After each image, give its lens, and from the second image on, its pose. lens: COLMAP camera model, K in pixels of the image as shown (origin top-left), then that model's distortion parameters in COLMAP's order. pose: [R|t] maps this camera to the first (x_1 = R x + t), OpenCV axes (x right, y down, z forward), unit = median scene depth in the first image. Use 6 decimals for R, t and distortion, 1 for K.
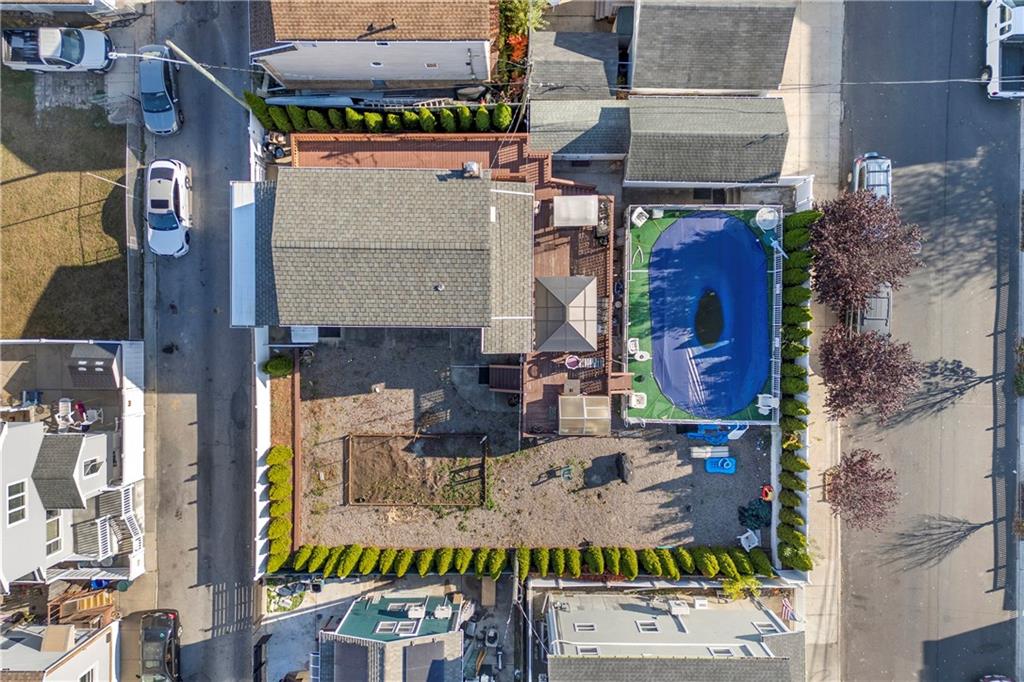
lens RADIAL K [[720.4, 0, 513.4], [0, 720.4, 338.6], [0, 0, 1]] dist [0.068209, -0.060544]
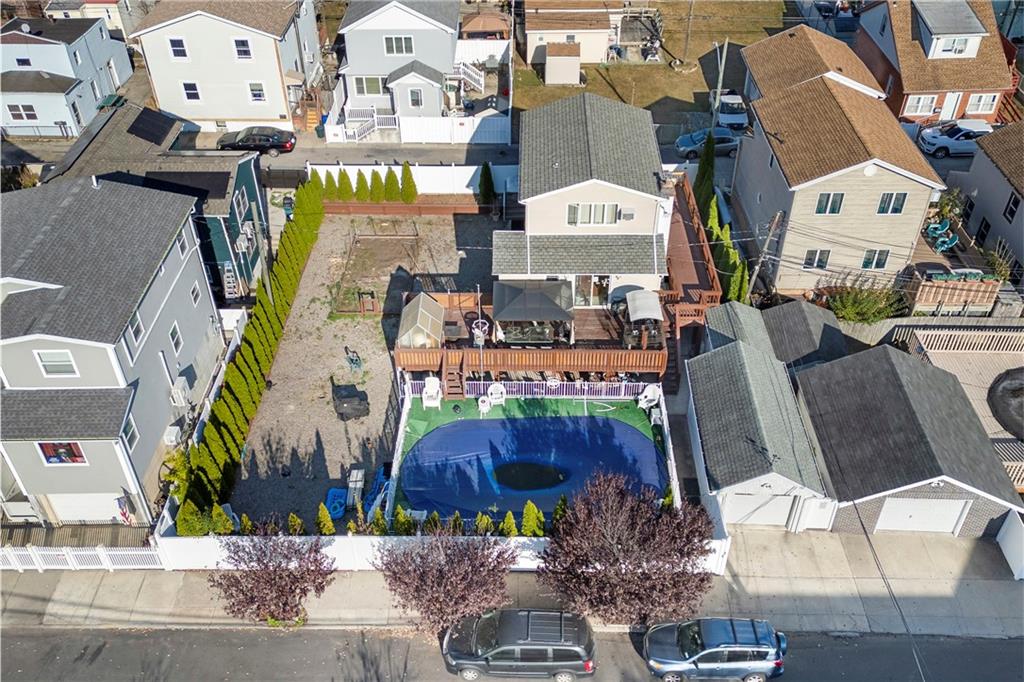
lens RADIAL K [[900.6, 0, 514.7], [0, 900.6, 338.7], [0, 0, 1]] dist [0.108340, -0.139203]
pose [[-0.010122, 0.632606, -0.774408, 0.927323], [-0.999926, -0.011610, 0.003585, -0.014096], [-0.006723, 0.774387, 0.632677, 0.273210]]
